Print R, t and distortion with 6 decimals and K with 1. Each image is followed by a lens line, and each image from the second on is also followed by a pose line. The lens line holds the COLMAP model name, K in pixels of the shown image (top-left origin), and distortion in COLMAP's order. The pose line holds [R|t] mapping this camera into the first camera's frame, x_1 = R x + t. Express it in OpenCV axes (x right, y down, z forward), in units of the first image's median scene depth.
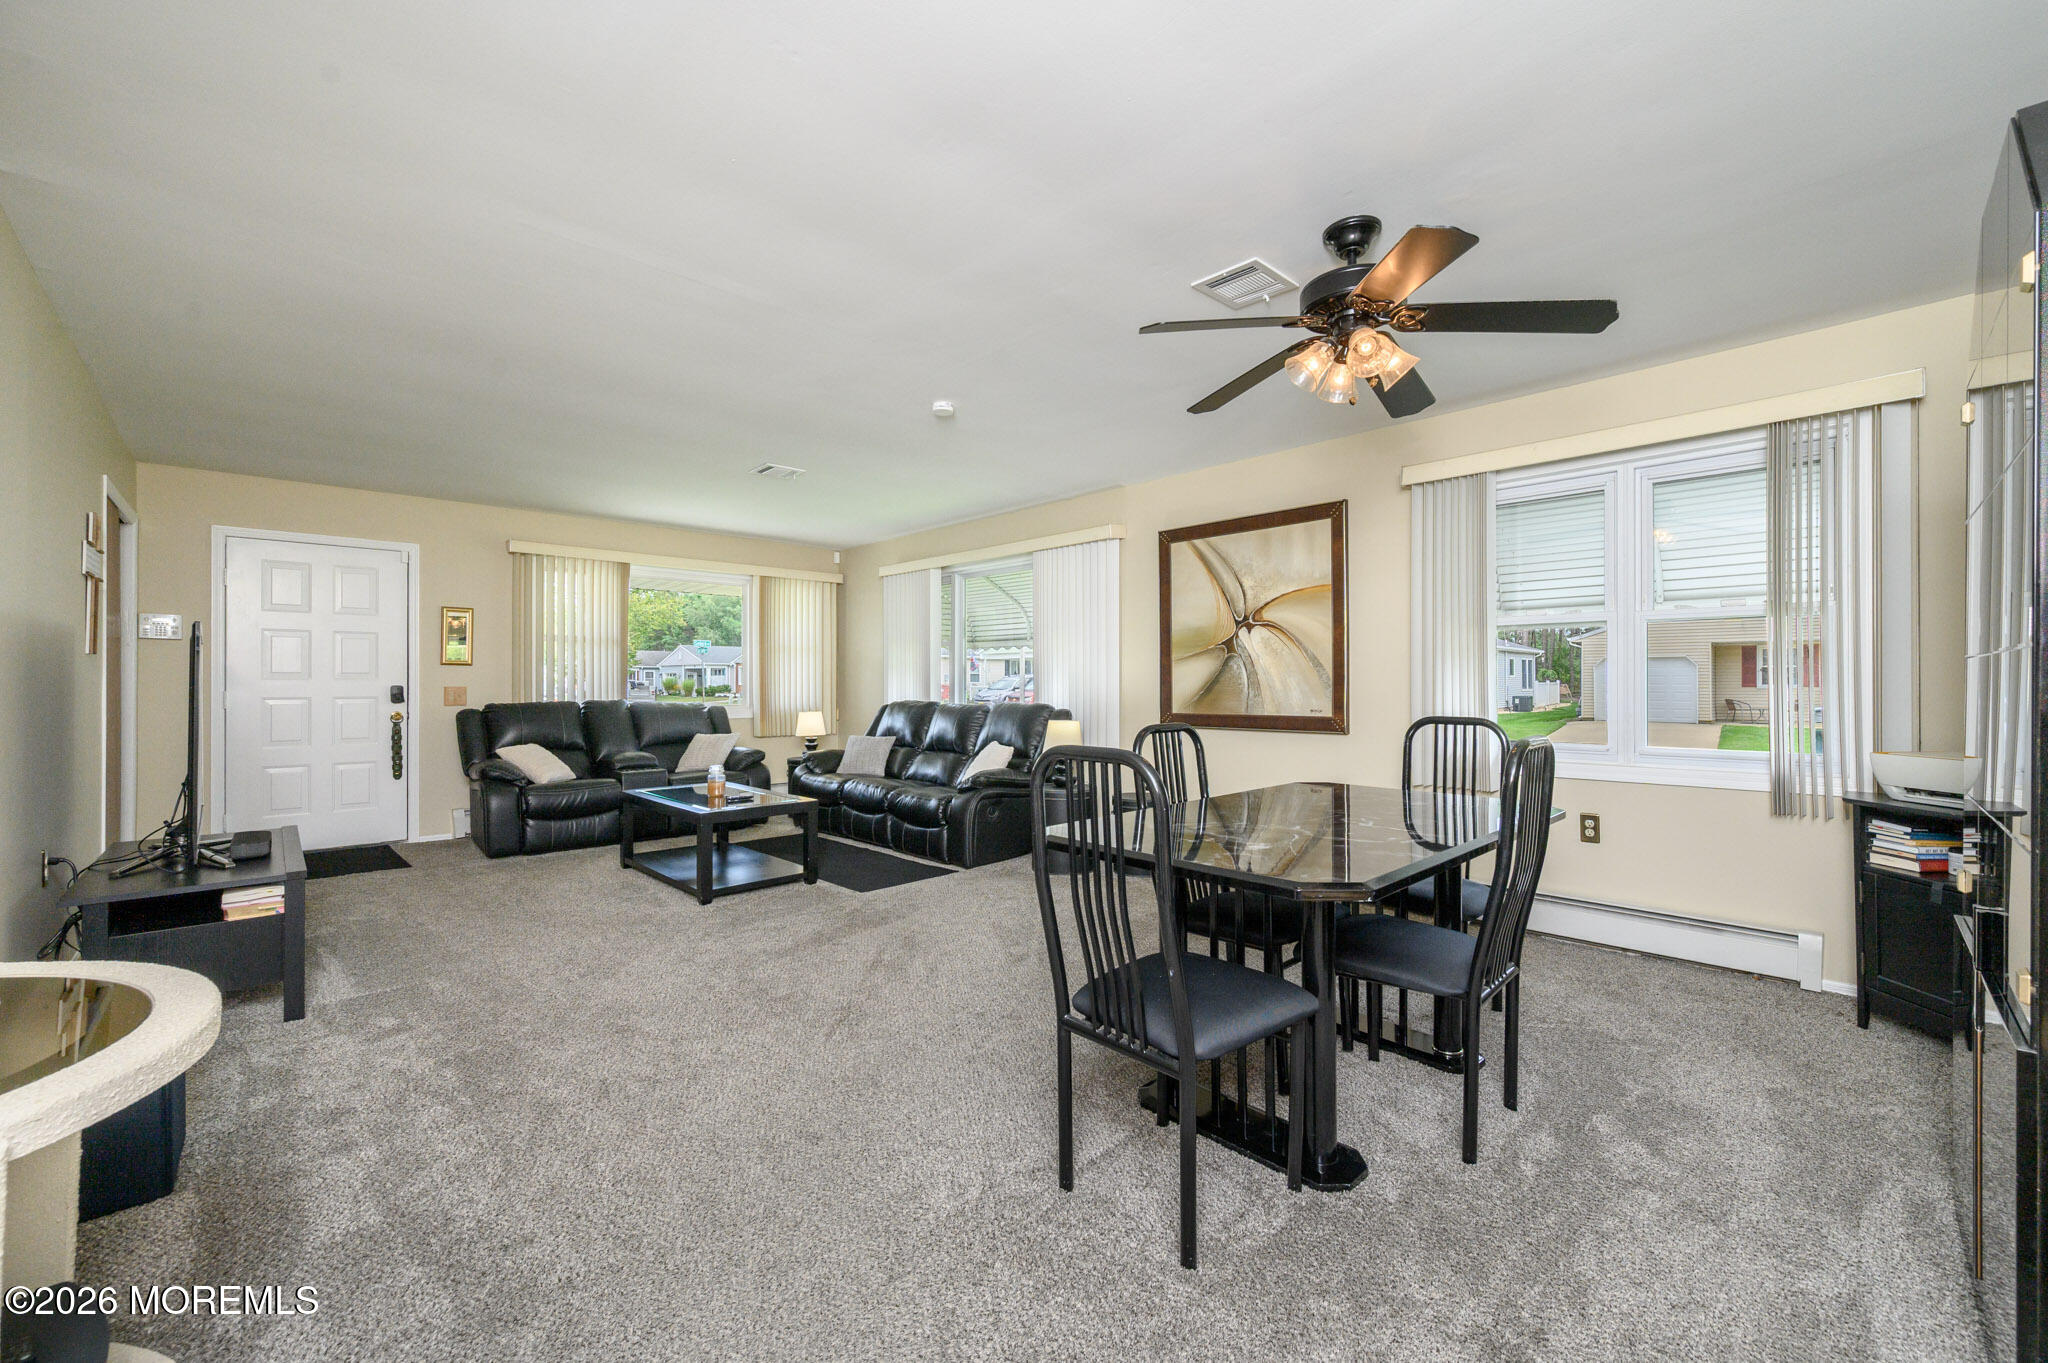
lens RADIAL K [[806.9, 0, 1025.3], [0, 806.9, 682.7], [0, 0, 1]] dist [-0.000026, 0.000059]
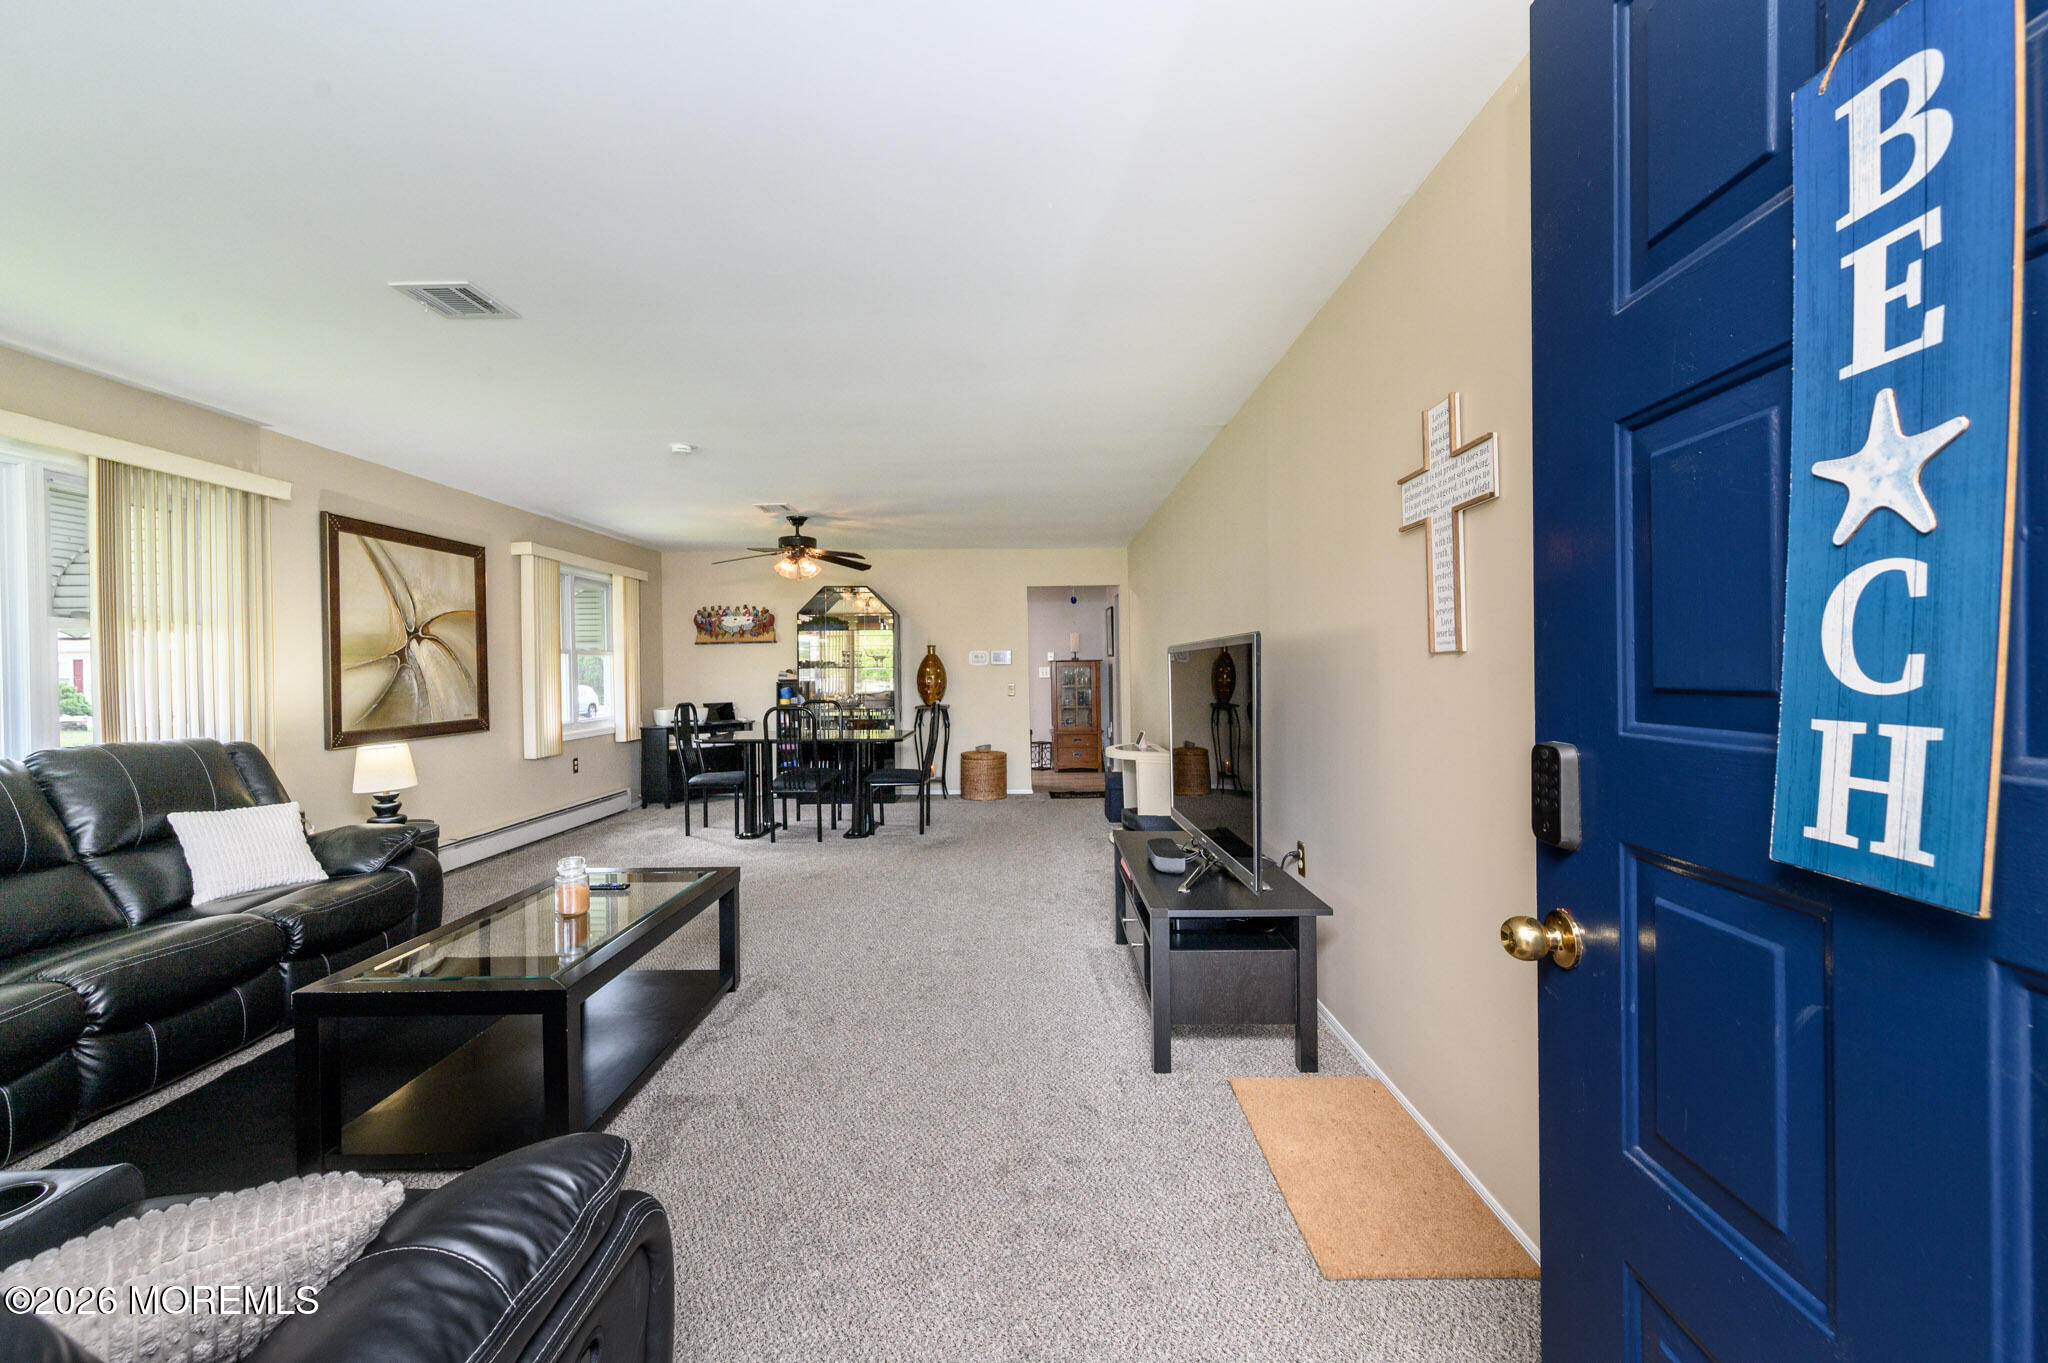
lens RADIAL K [[806.9, 0, 1023.8], [0, 806.9, 677.5], [0, 0, 1]] dist [-0.000026, 0.000059]
pose [[-0.710585, -0.000933, 0.703611, -1.004045], [0.007286, 0.999936, 0.008685, -0.023439], [-0.703574, 0.011297, -0.710532, 1.190595]]
